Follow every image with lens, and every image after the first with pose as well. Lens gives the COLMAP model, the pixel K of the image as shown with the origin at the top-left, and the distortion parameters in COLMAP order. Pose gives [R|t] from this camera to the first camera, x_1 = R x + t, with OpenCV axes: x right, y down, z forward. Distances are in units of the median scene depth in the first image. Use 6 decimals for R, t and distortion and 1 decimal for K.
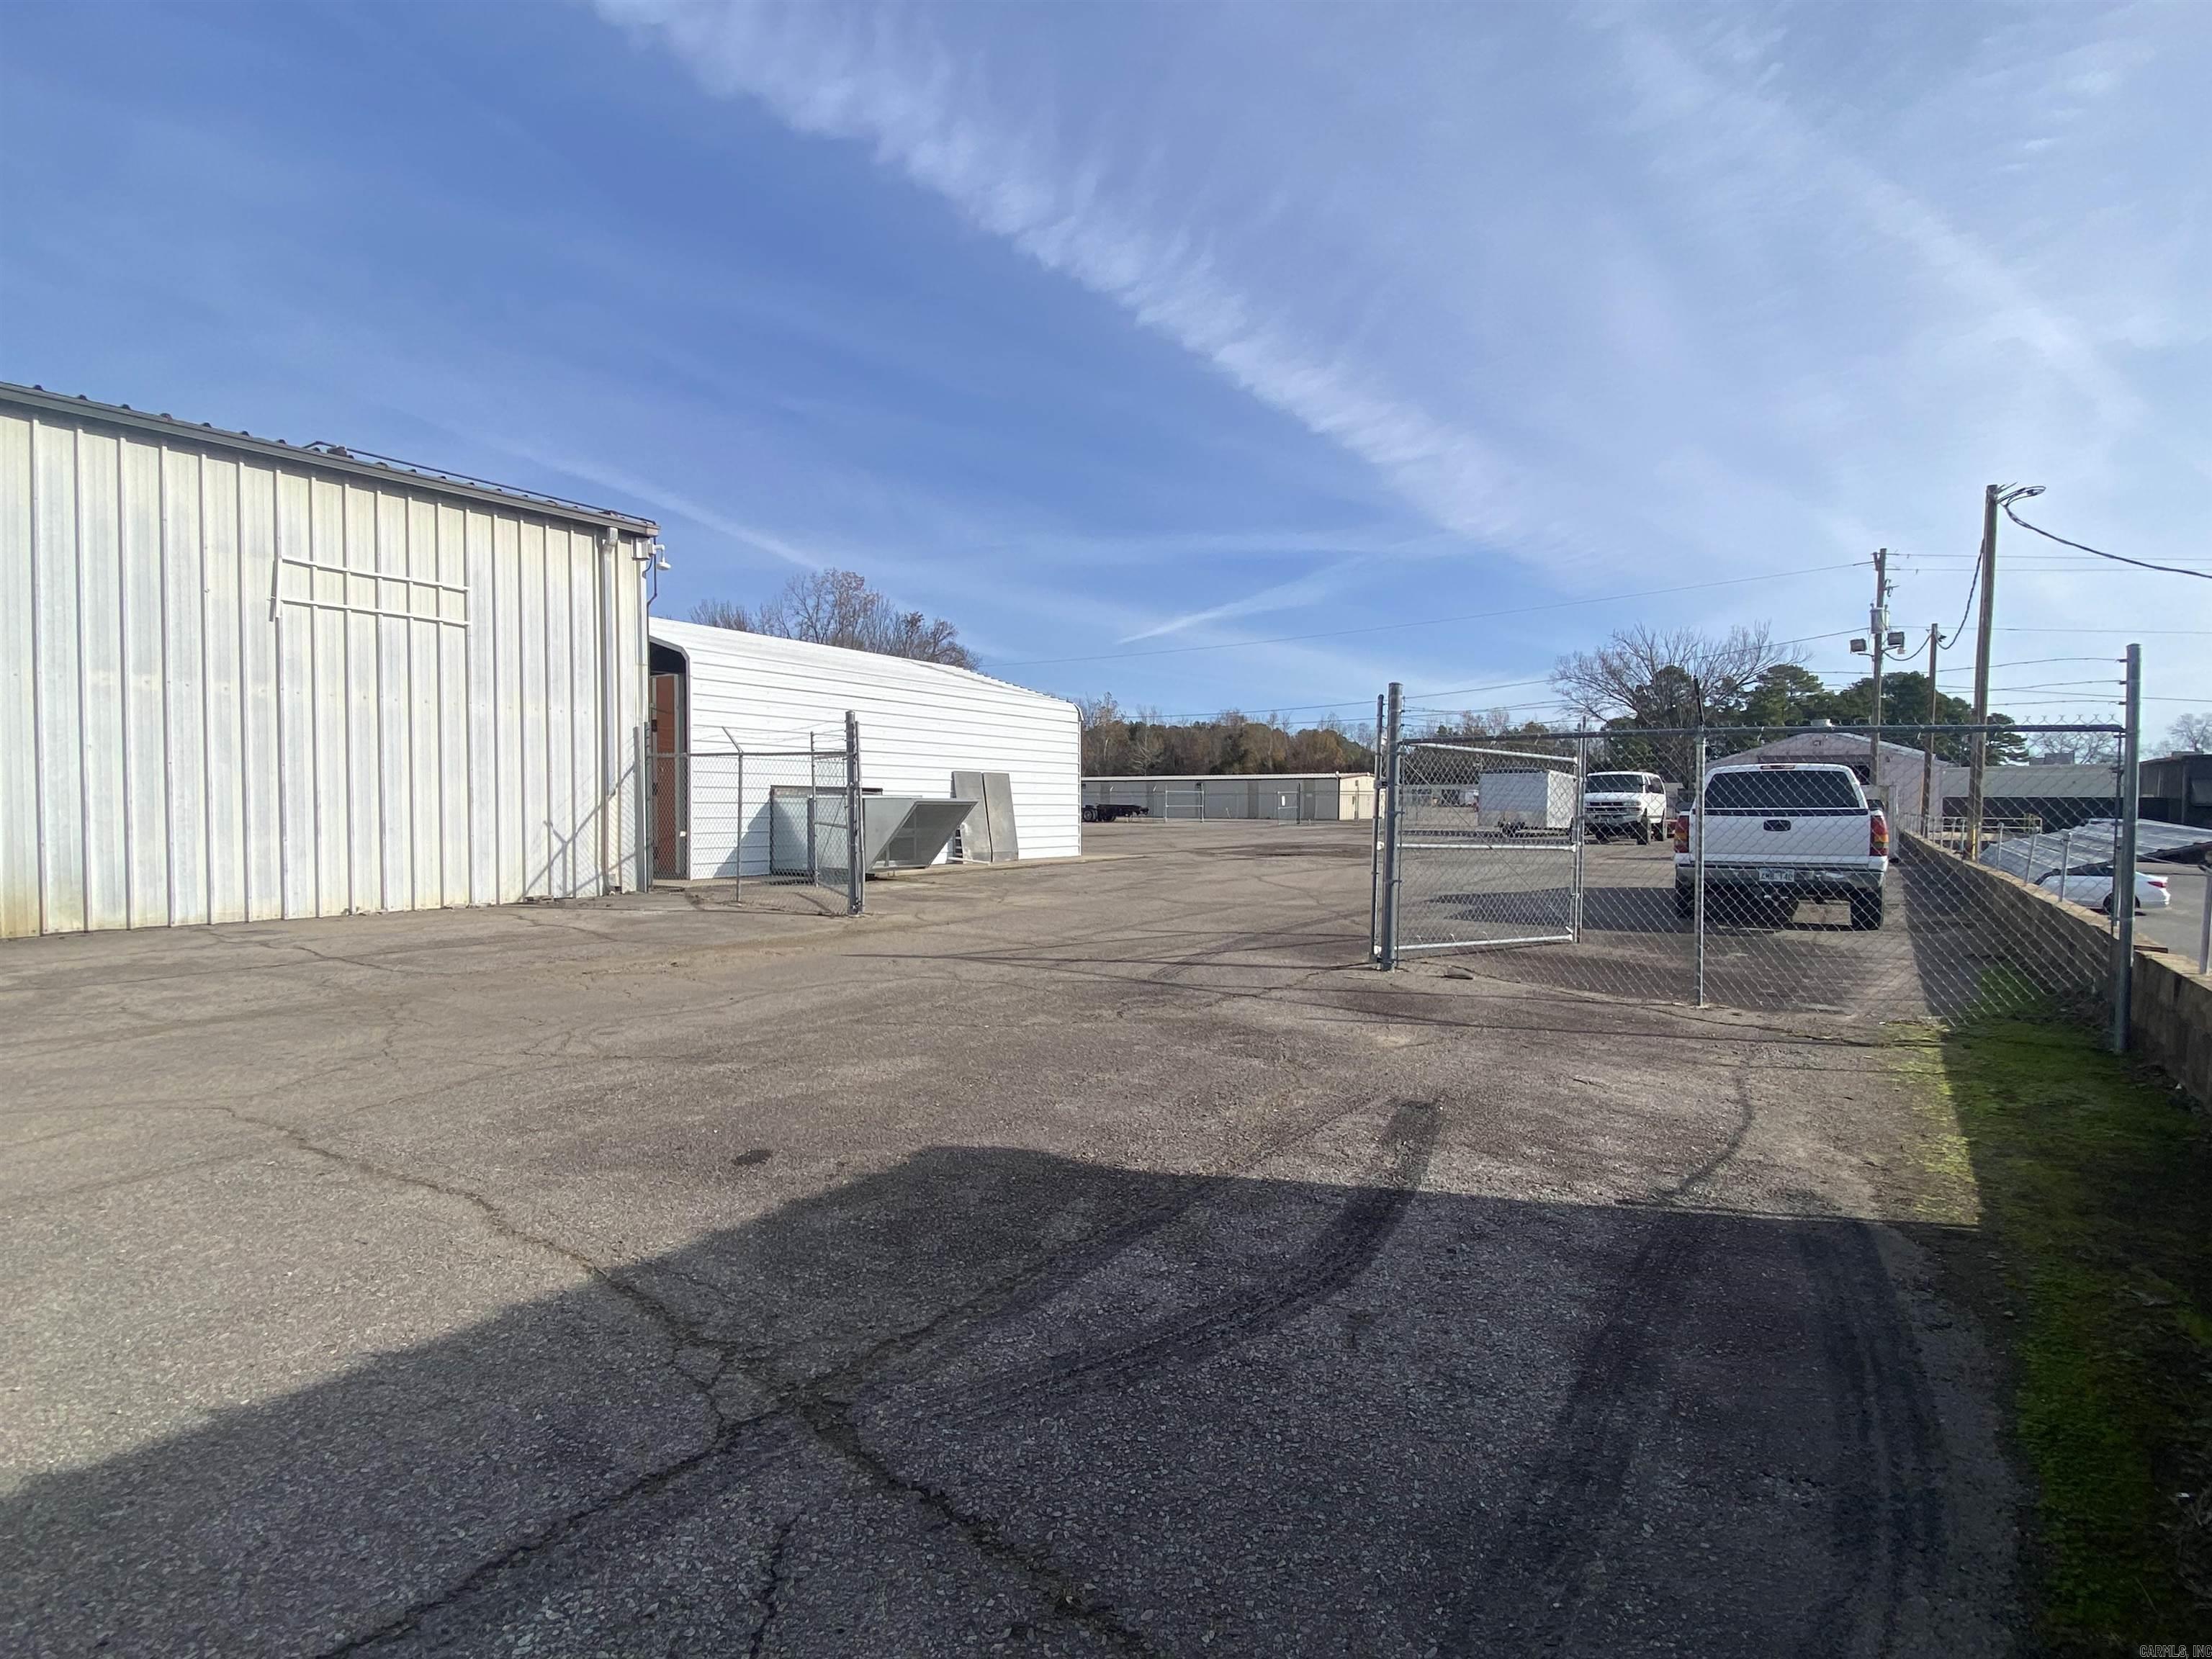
lens RADIAL K [[1050.2, 0, 1076.8], [0, 1050.2, 824.1], [0, 0, 1]] dist [0.014512, -0.001289]
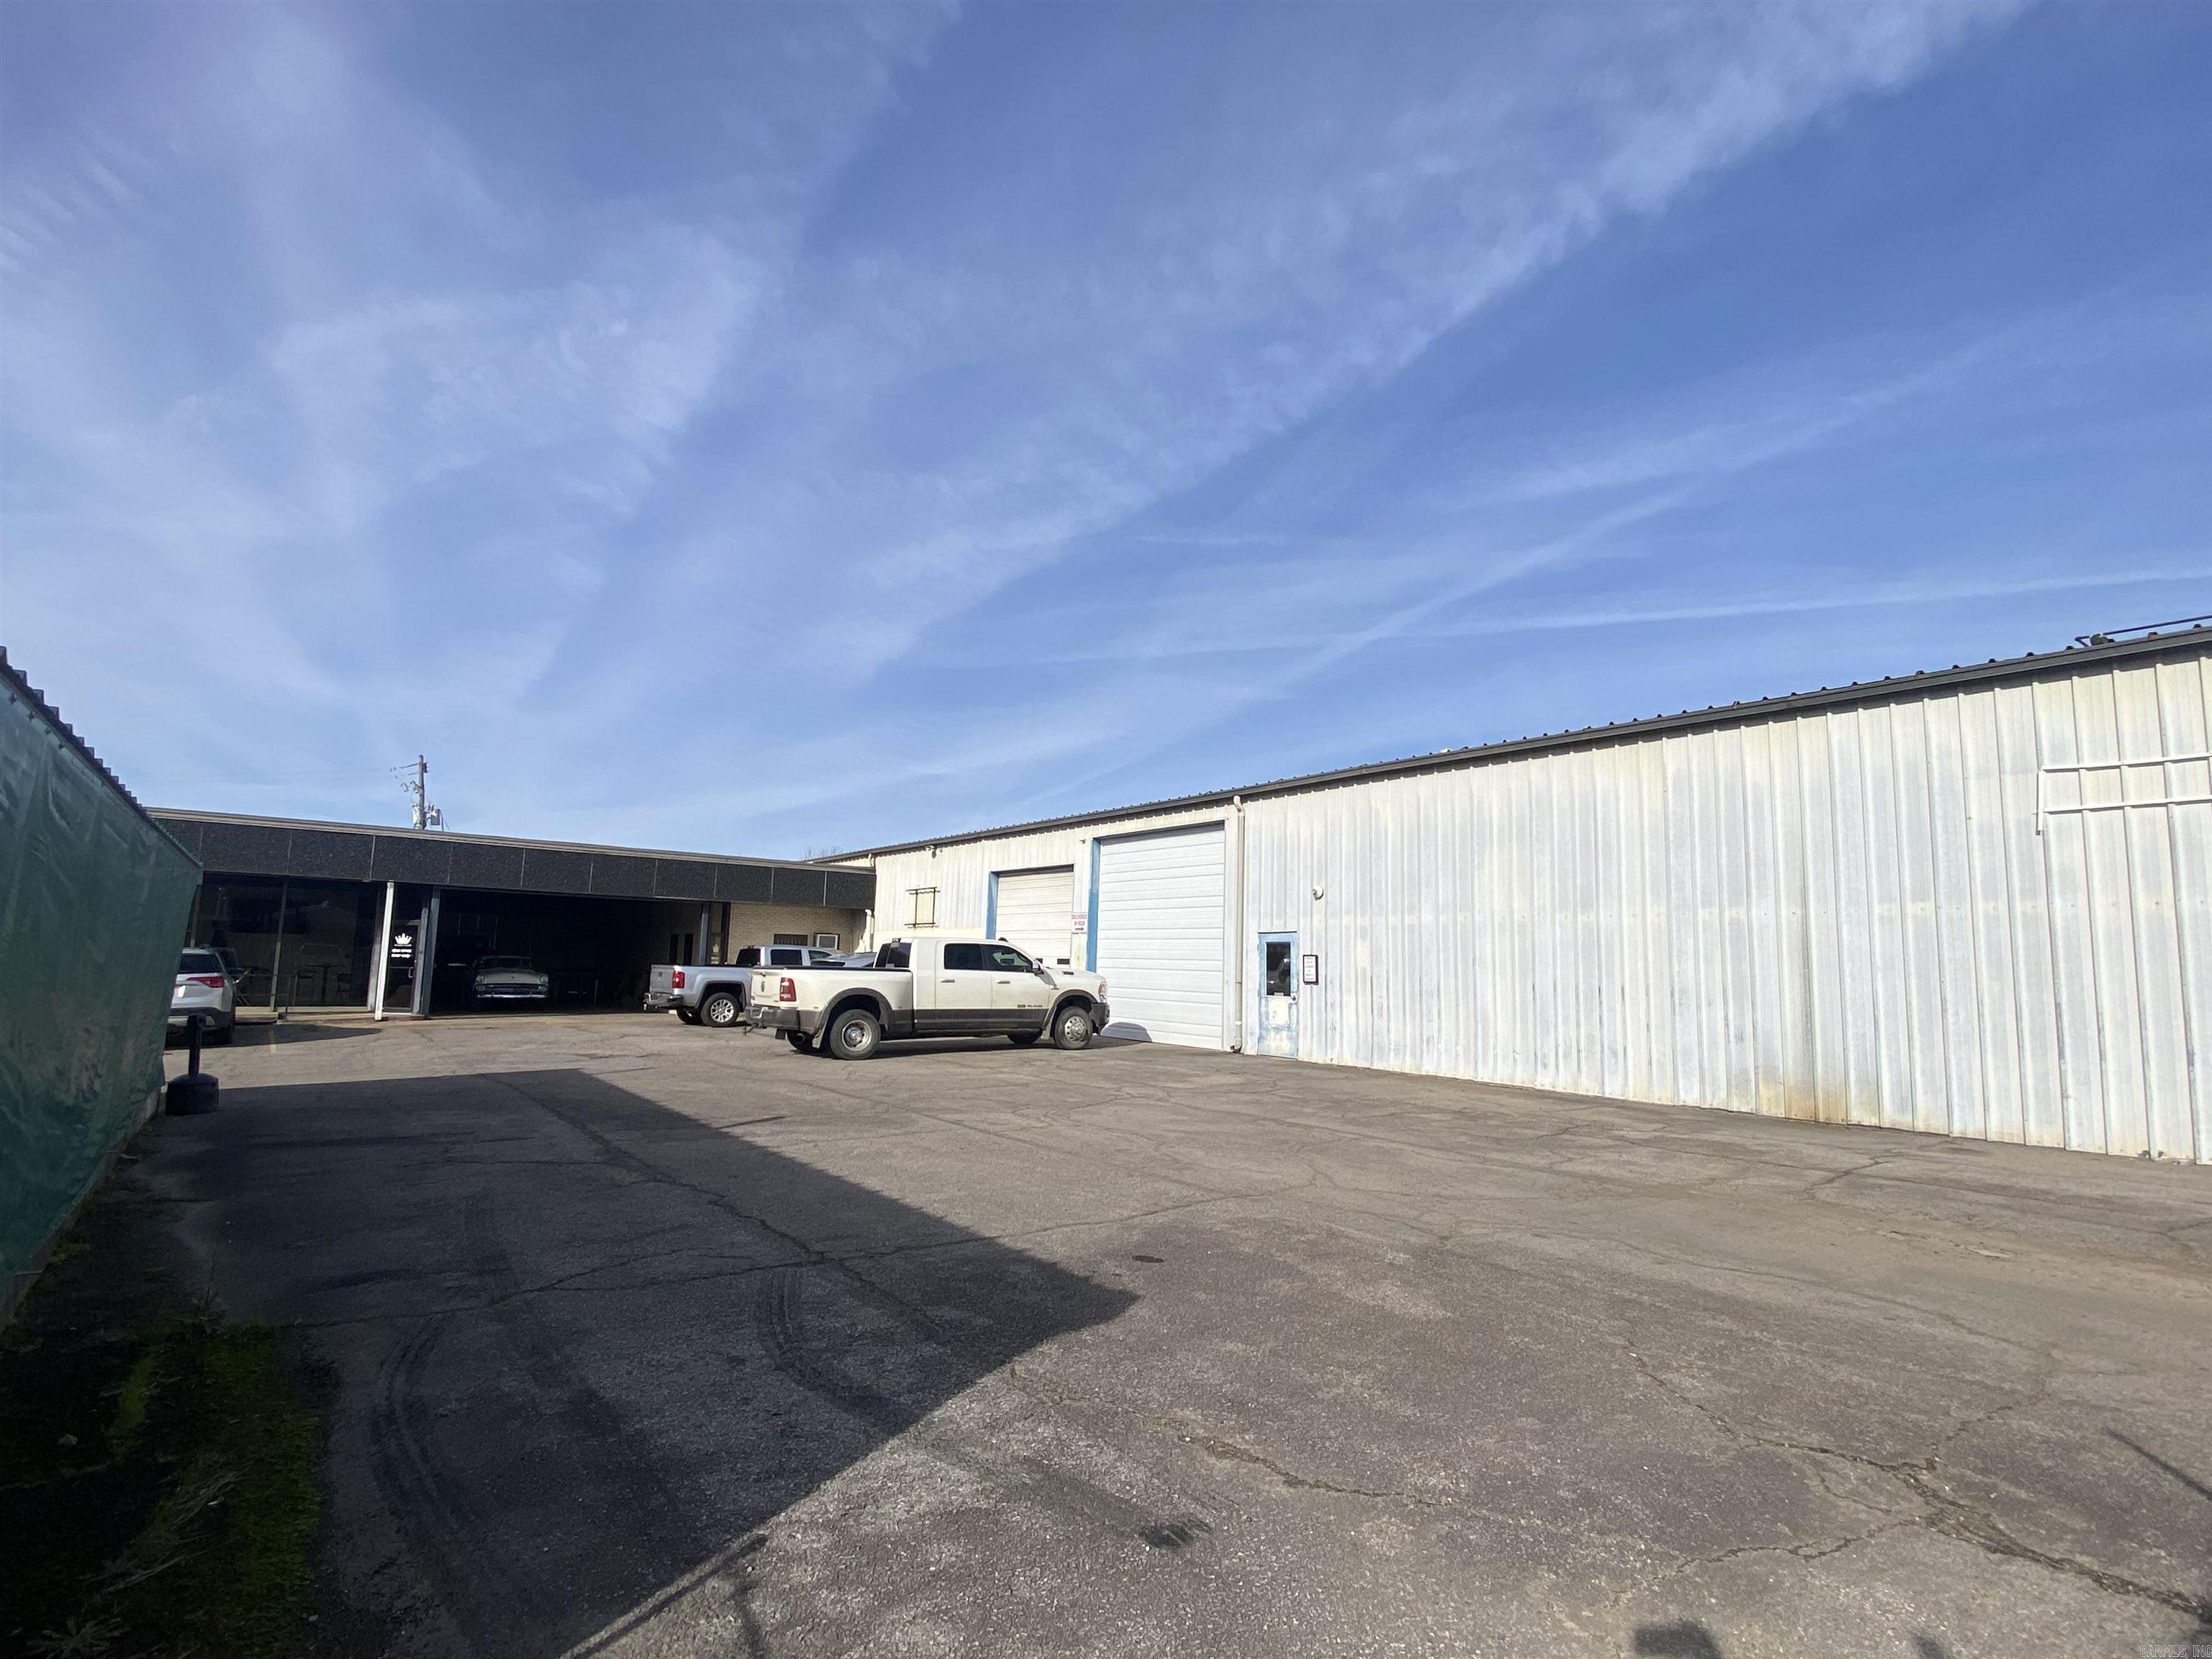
lens RADIAL K [[1013.0, 0, 1093.6], [0, 1013.0, 866.8], [0, 0, 1]] dist [-0.000927, -0.000146]
pose [[-0.241233, -0.108722, -0.964358, 1.084171], [-0.054952, 0.993641, -0.098277, -0.075134], [0.968910, 0.029285, -0.245674, 1.231471]]
